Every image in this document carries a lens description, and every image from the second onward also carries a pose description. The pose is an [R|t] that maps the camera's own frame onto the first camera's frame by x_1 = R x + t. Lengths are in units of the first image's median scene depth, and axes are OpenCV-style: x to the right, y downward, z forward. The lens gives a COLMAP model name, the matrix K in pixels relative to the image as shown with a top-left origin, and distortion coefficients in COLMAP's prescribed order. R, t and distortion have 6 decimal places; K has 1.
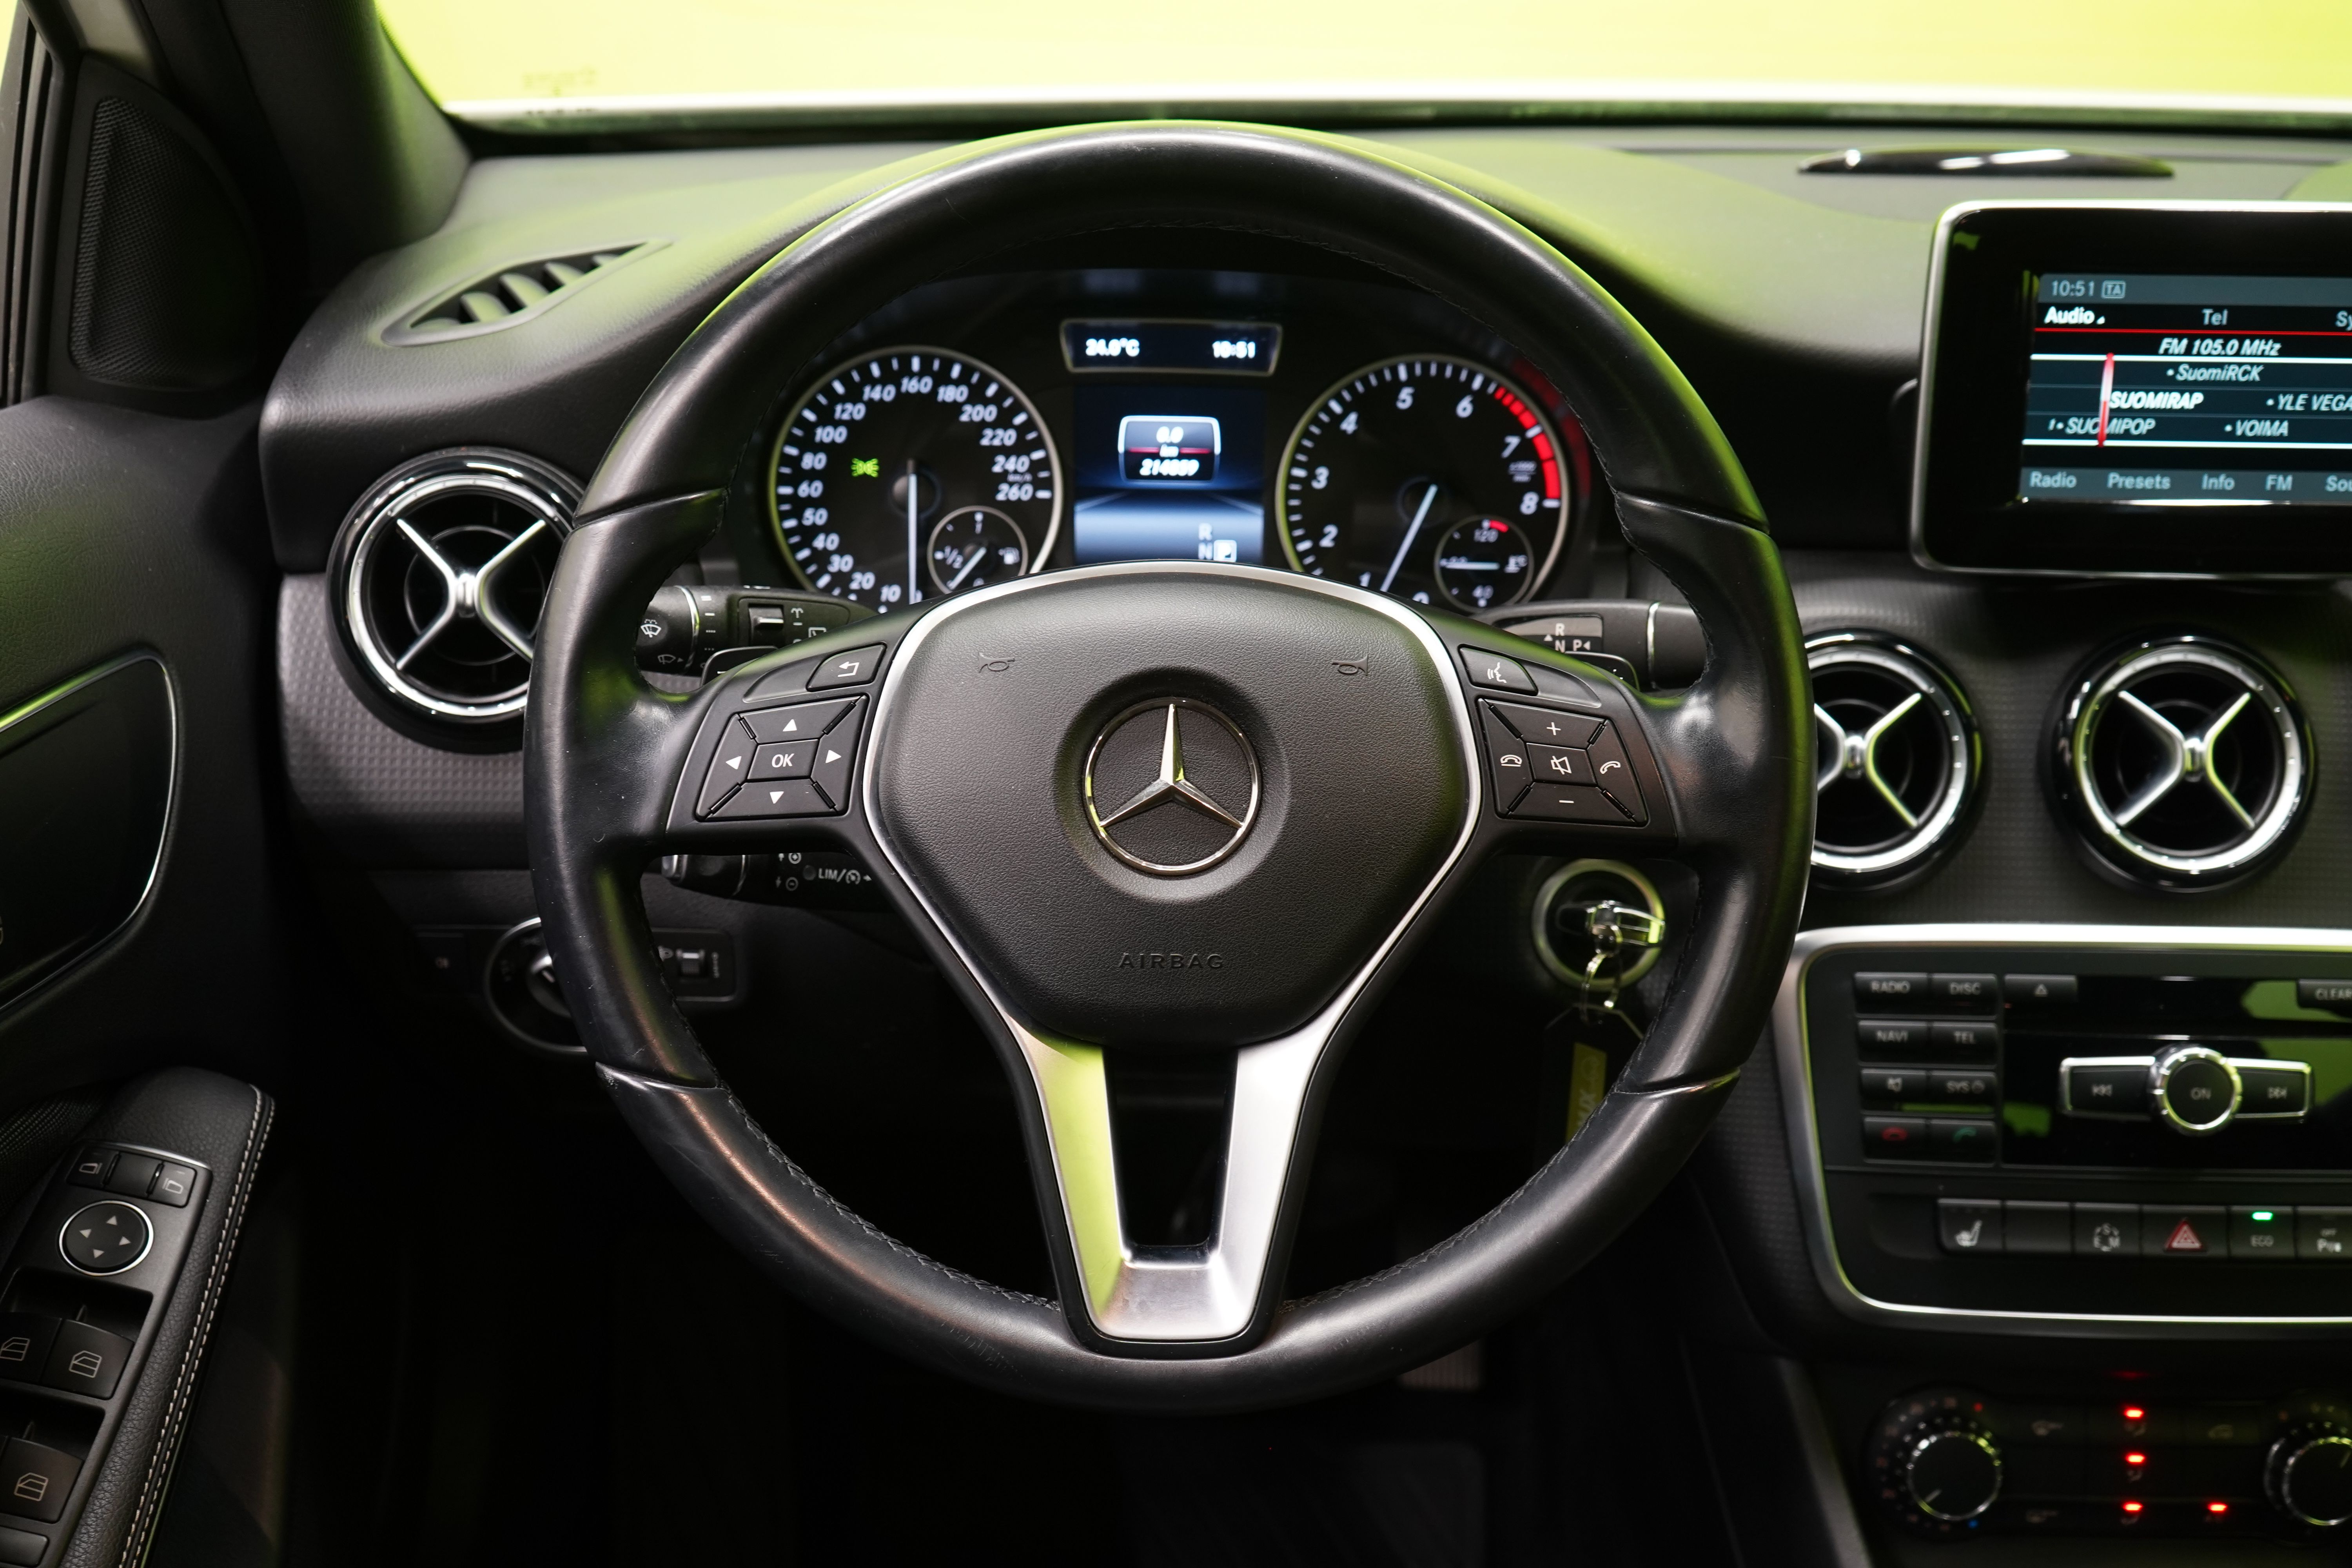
lens RADIAL K [[2854.0, 0, 1177.7], [0, 2854.0, 777.5], [0, 0, 1]] dist [0.016639, 0.000000]
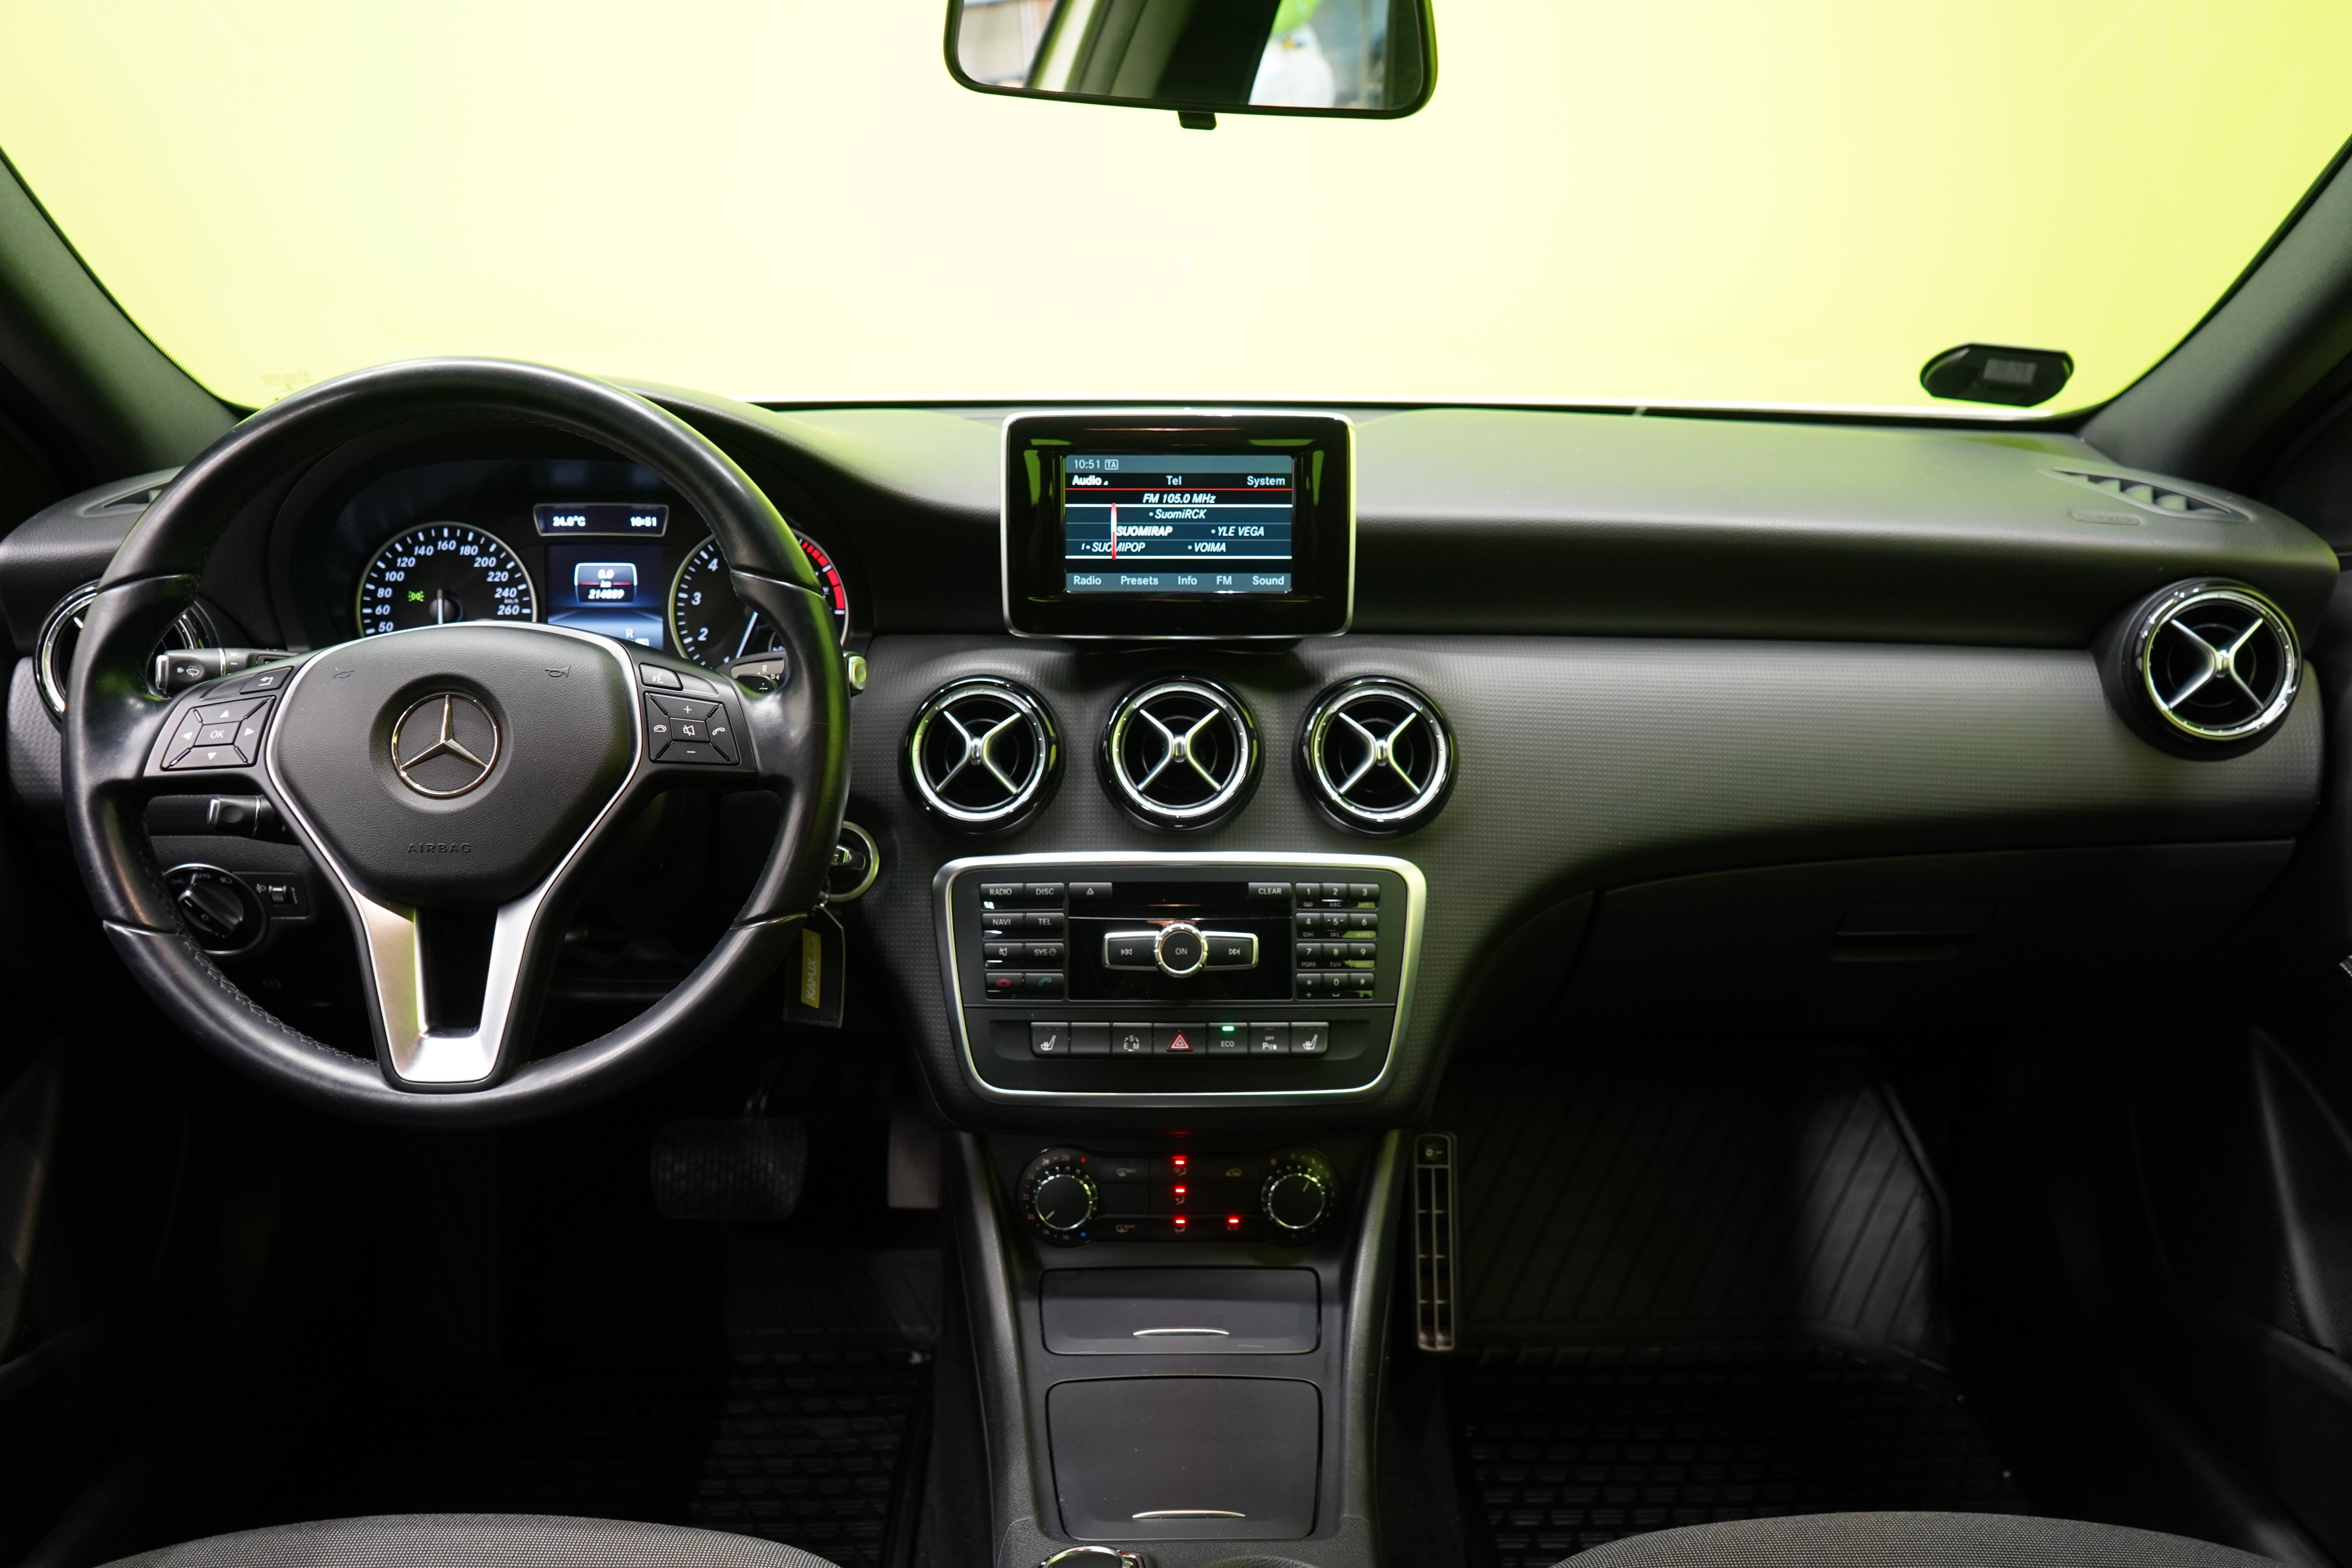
lens RADIAL K [[1896.7, 0, 1173.3], [0, 1896.7, 795.2], [0, 0, 1]] dist [0.000886, -0.009163]
pose [[0.999836, -0.015183, 0.009921, 0.340009], [0.015872, 0.997168, -0.073510, 0.100045], [-0.008777, 0.073655, 0.997245, -0.082876]]
